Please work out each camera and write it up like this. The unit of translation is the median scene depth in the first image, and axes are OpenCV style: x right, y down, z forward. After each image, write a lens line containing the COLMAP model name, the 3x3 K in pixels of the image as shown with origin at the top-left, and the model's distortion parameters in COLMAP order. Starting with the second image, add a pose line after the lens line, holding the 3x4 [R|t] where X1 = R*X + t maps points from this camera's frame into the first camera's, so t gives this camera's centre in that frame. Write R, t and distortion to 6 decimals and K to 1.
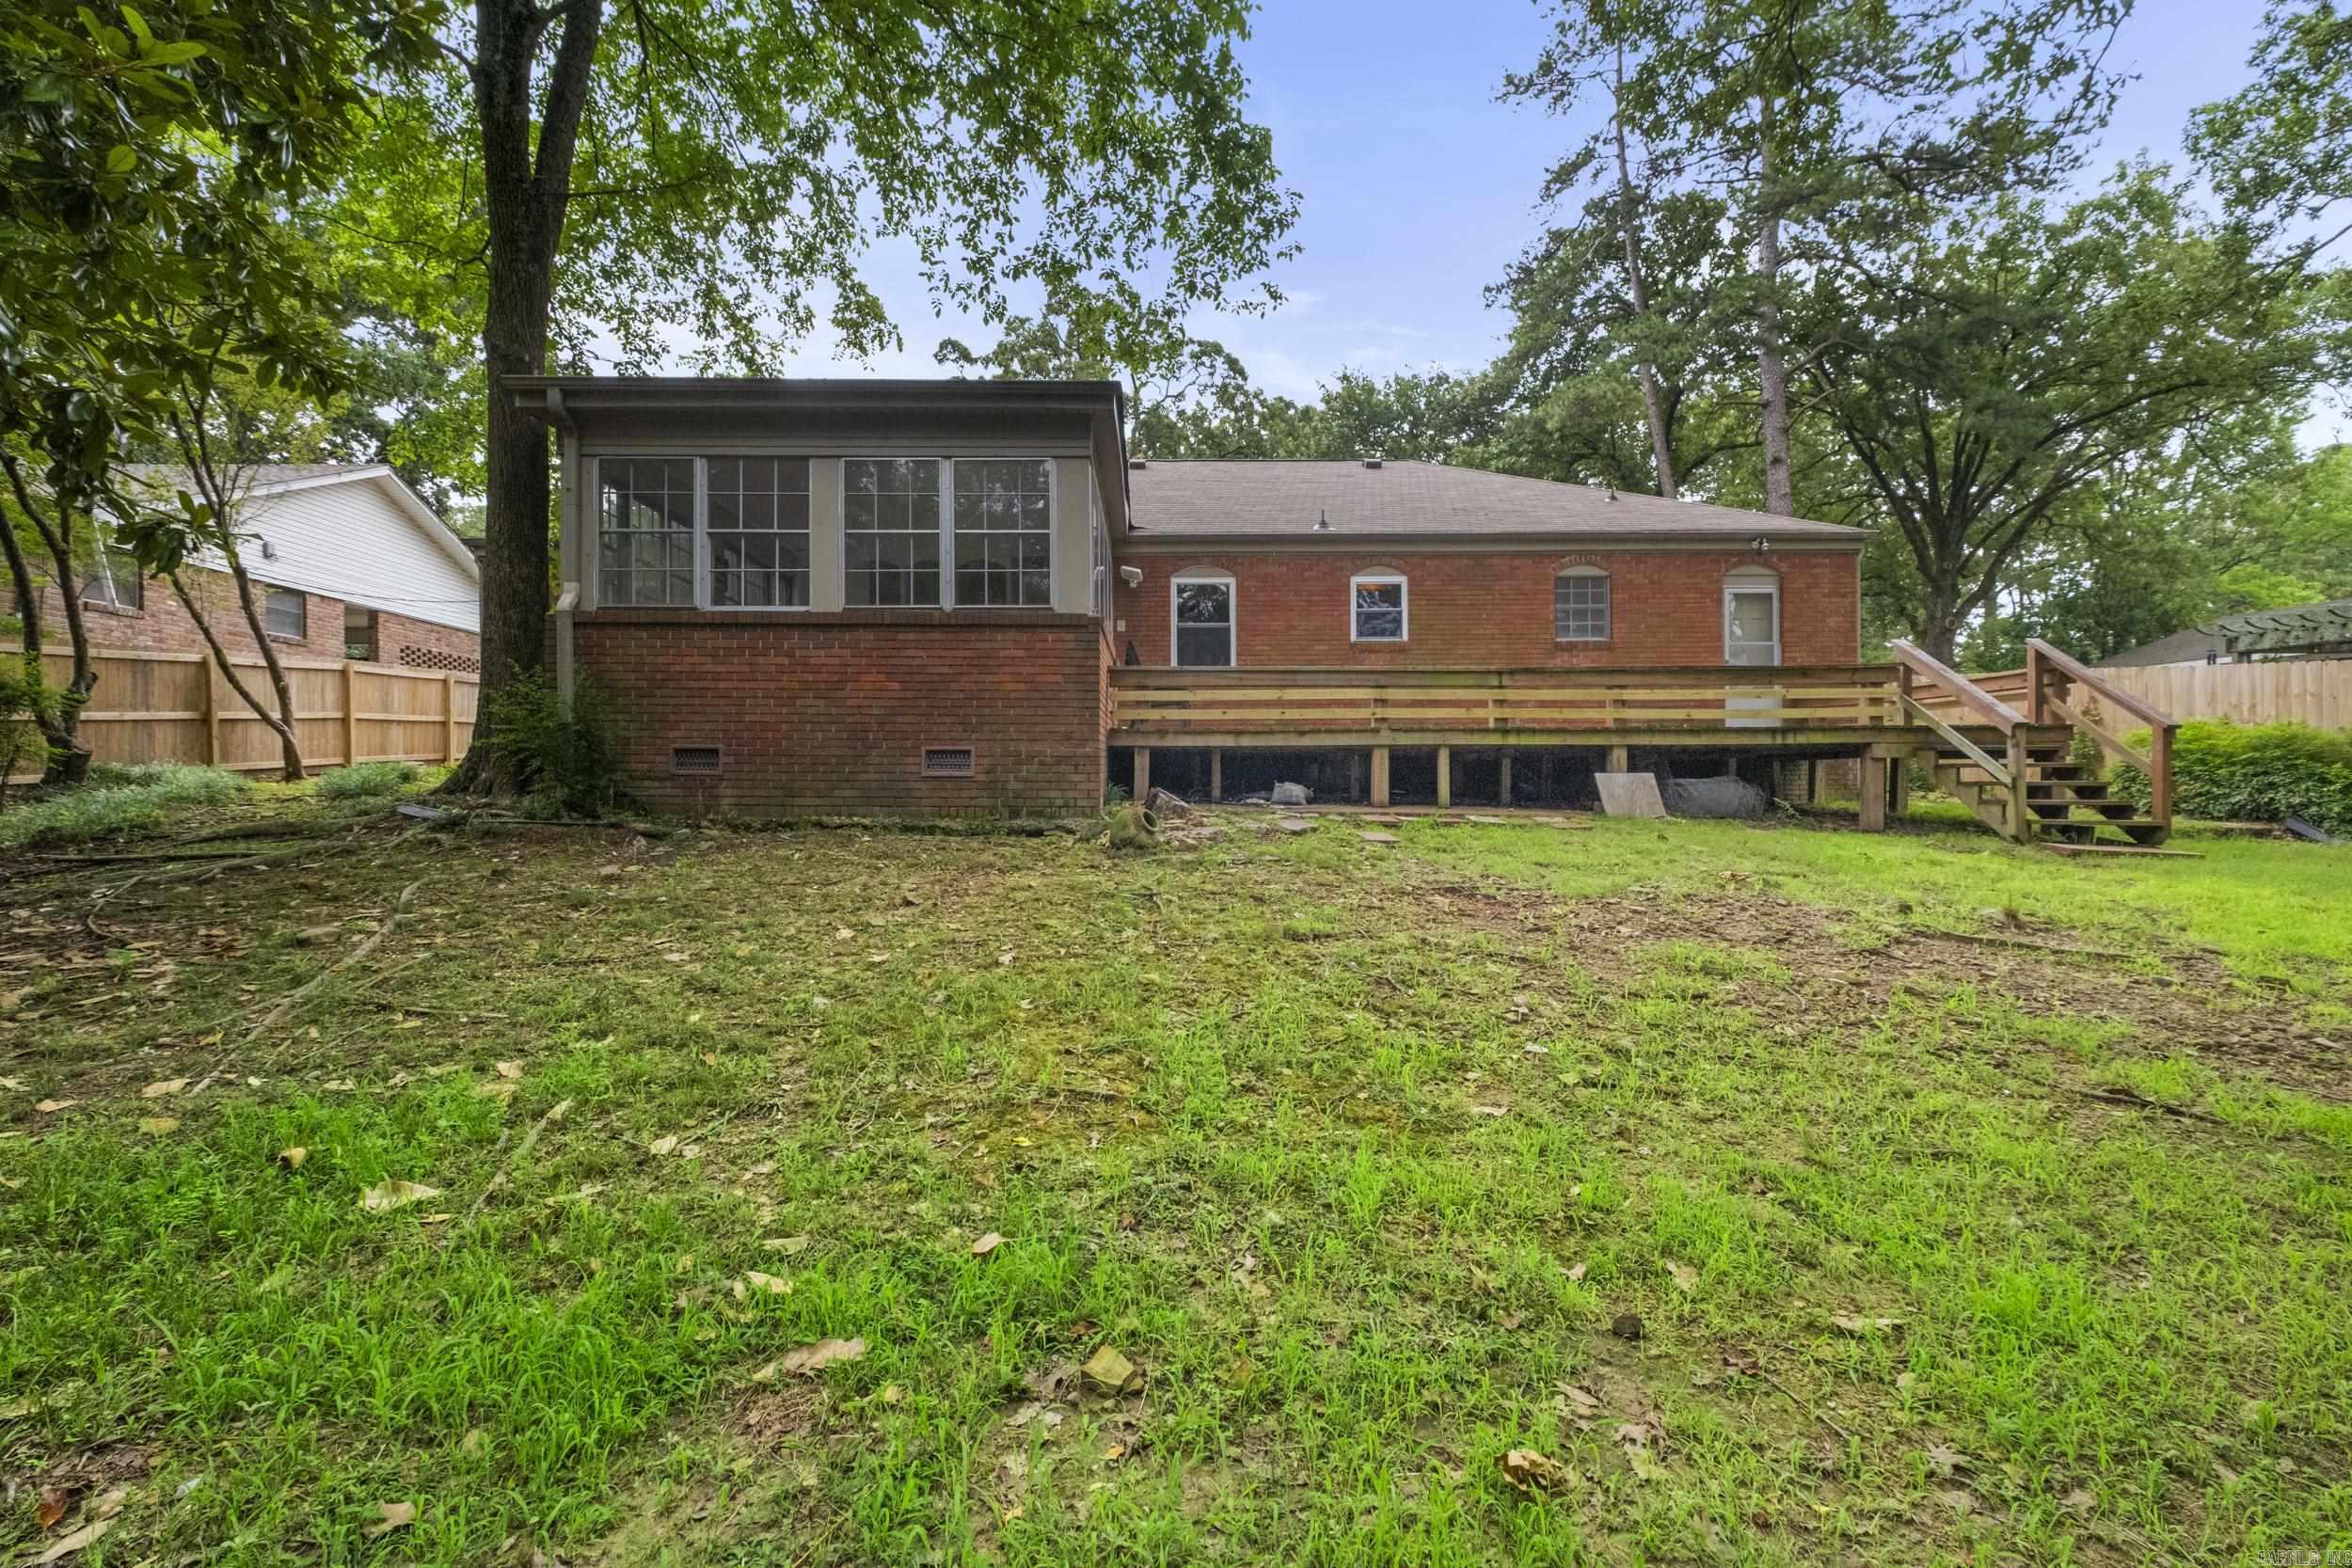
lens RADIAL K [[1018.0, 0, 1159.1], [0, 1018.0, 778.2], [0, 0, 1]] dist [-0.005480, -0.000037]
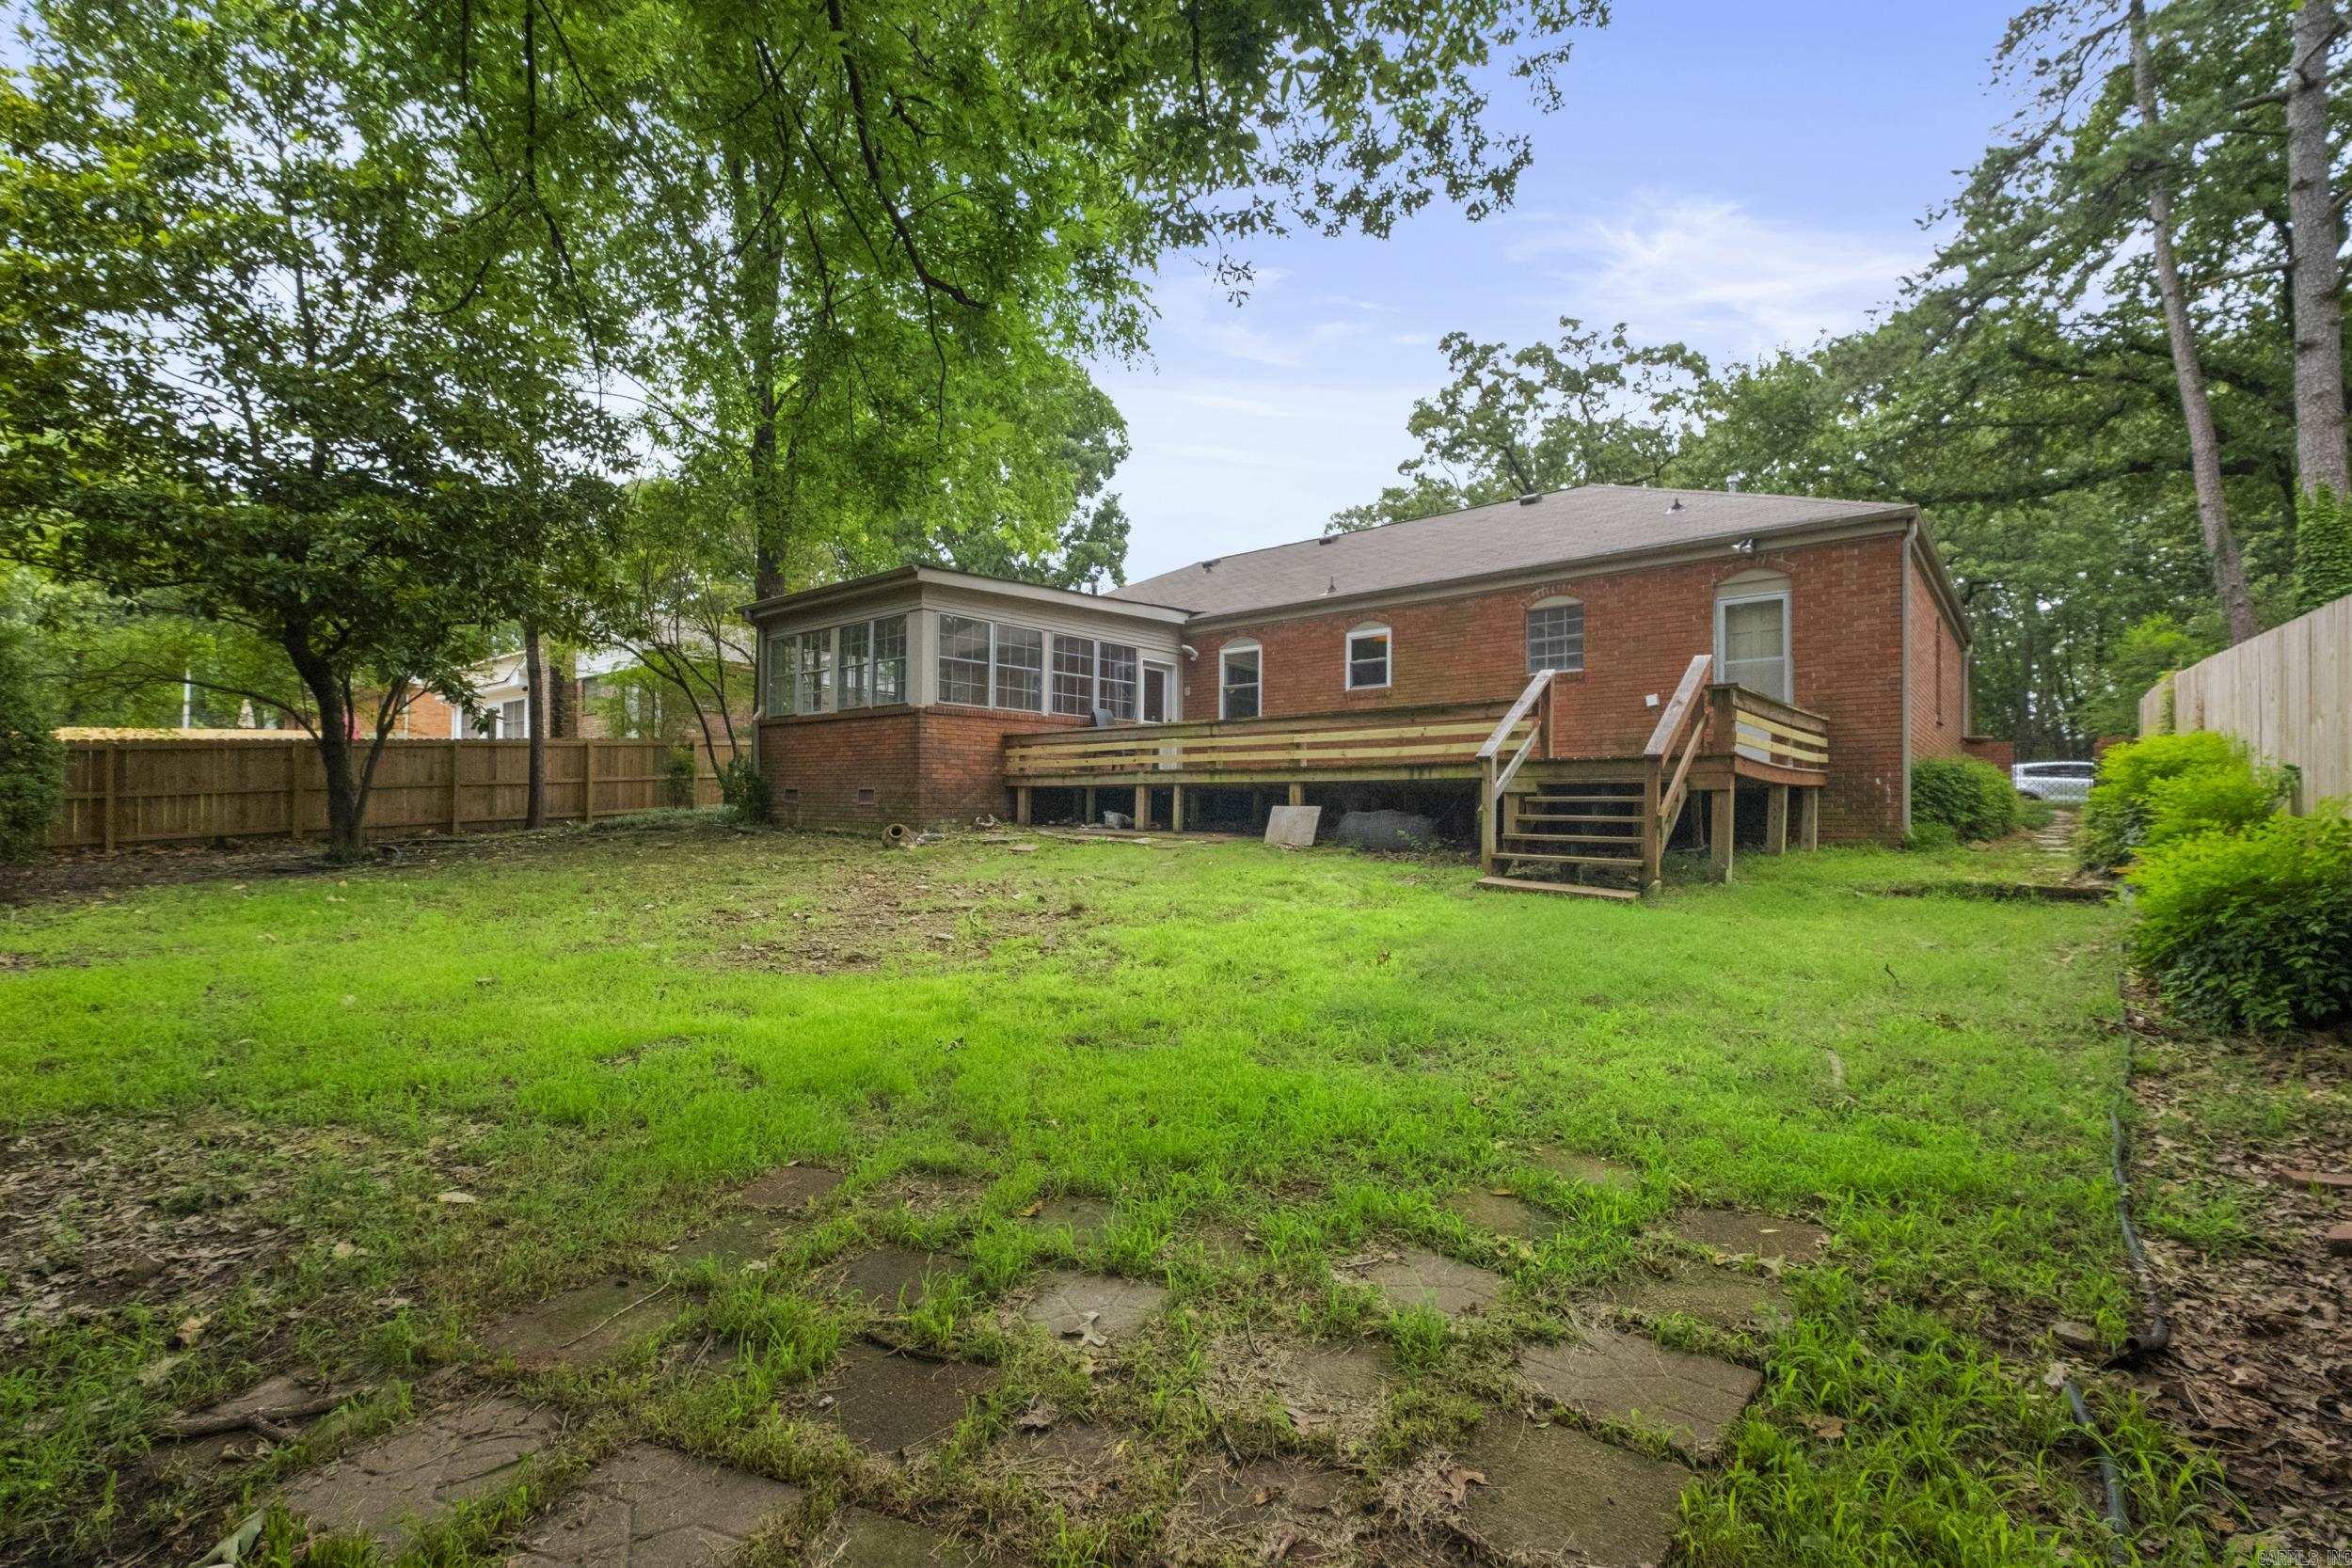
lens RADIAL K [[1018.0, 0, 1159.1], [0, 1018.0, 778.2], [0, 0, 1]] dist [-0.005480, -0.000037]
pose [[0.730409, -0.008474, -0.682957, 1.058678], [-0.020996, 0.999172, -0.034852, 0.005418], [0.682687, 0.039796, 0.729626, 0.067287]]
